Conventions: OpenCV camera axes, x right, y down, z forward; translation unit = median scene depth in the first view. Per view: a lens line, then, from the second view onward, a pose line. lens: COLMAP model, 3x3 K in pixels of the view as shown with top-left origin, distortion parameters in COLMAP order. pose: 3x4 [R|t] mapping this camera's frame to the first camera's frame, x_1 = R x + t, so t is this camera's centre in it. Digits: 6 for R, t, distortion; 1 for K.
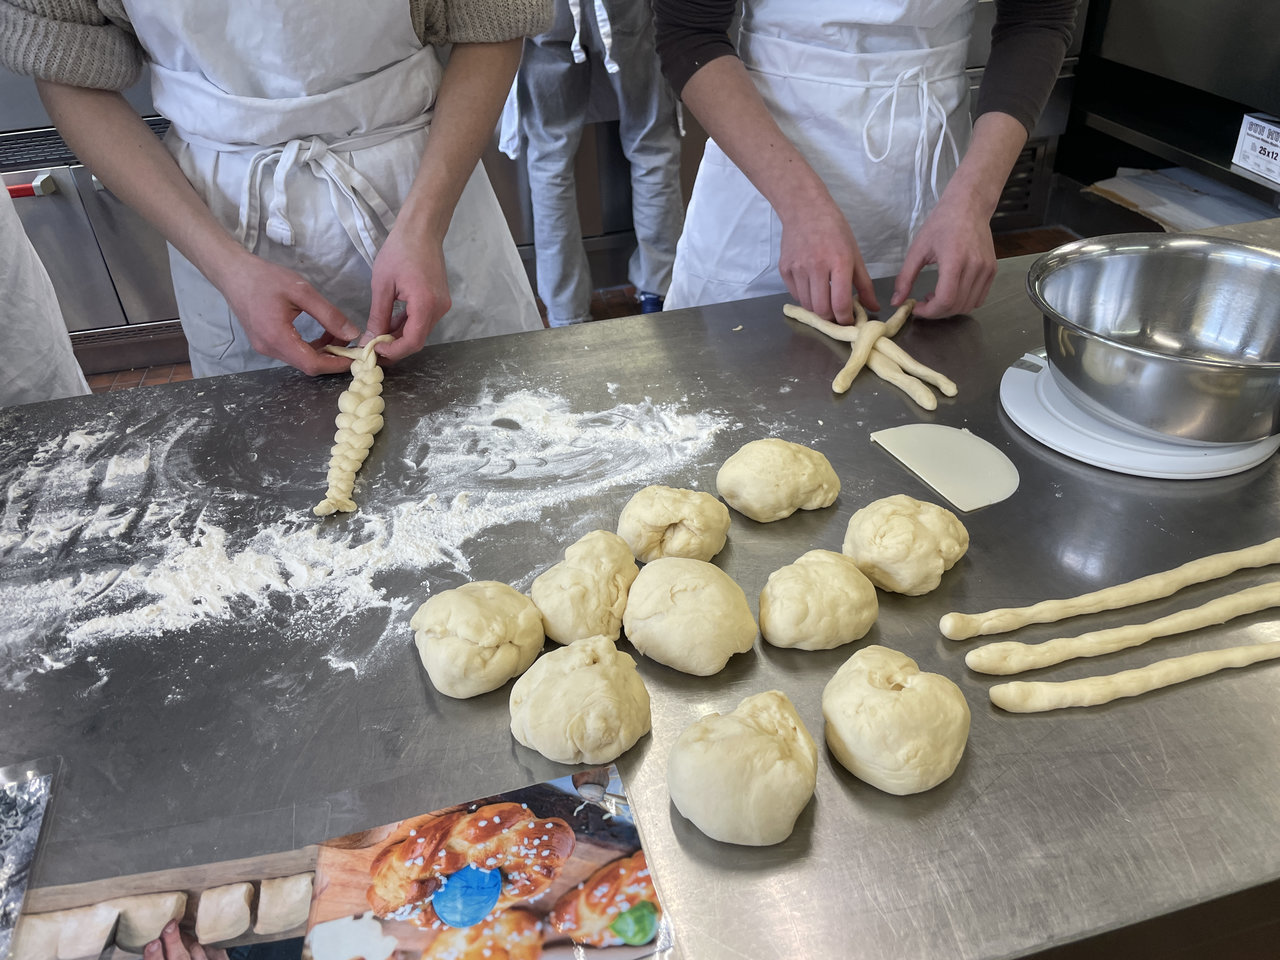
lens RADIAL K [[979.5, 0, 638.6], [0, 979.5, 480.9], [0, 0, 1]] dist [0.016805, 0.000792]
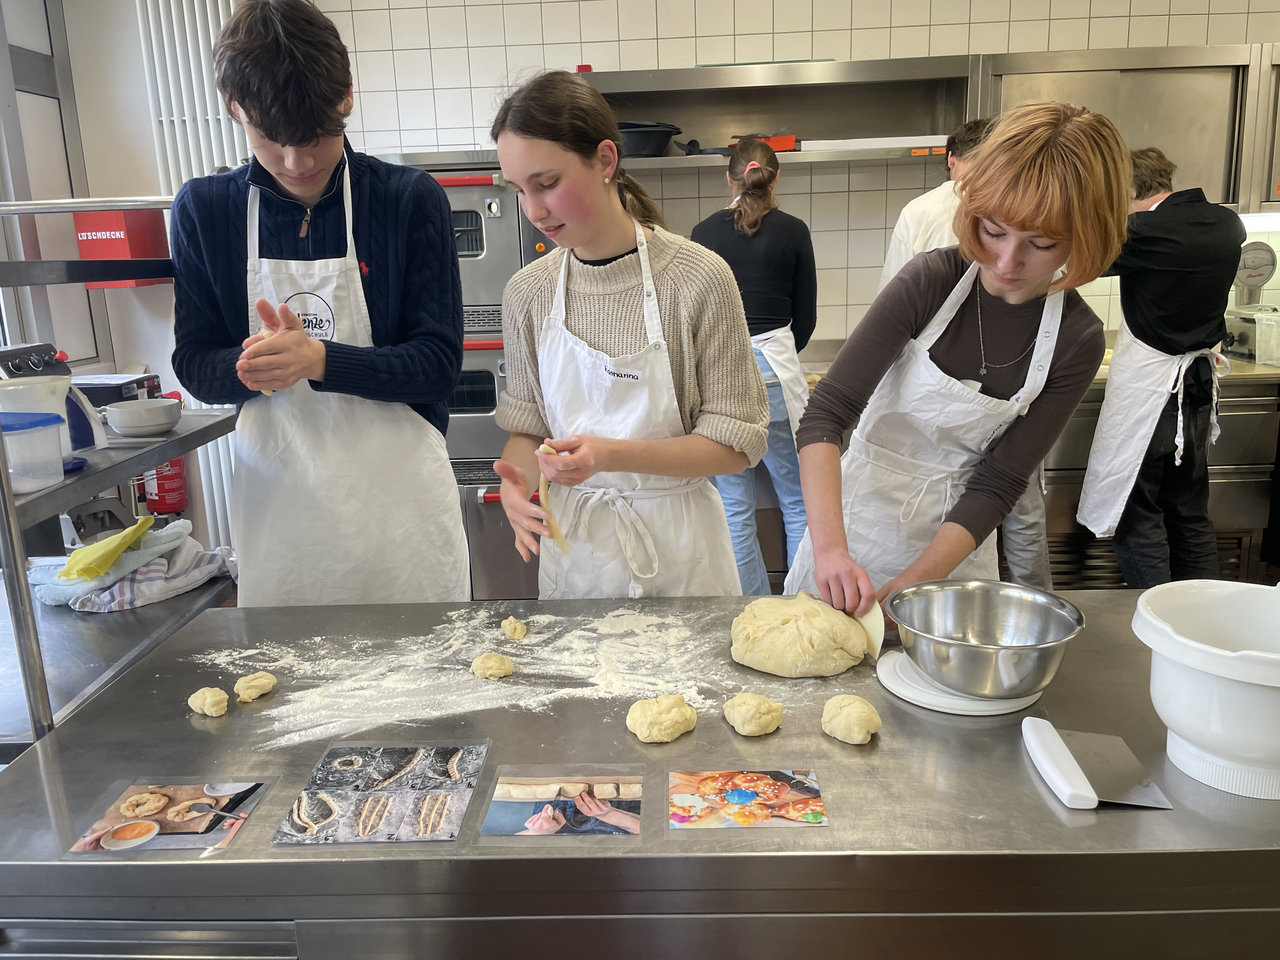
lens RADIAL K [[979.5, 0, 640.0], [0, 979.5, 476.9], [0, 0, 1]] dist [0.016805, 0.000792]
pose [[0.957157, 0.085387, -0.276694, 0.161282], [-0.175533, 0.931051, -0.319893, 0.481106], [0.230301, 0.354757, 0.906151, -1.310068]]
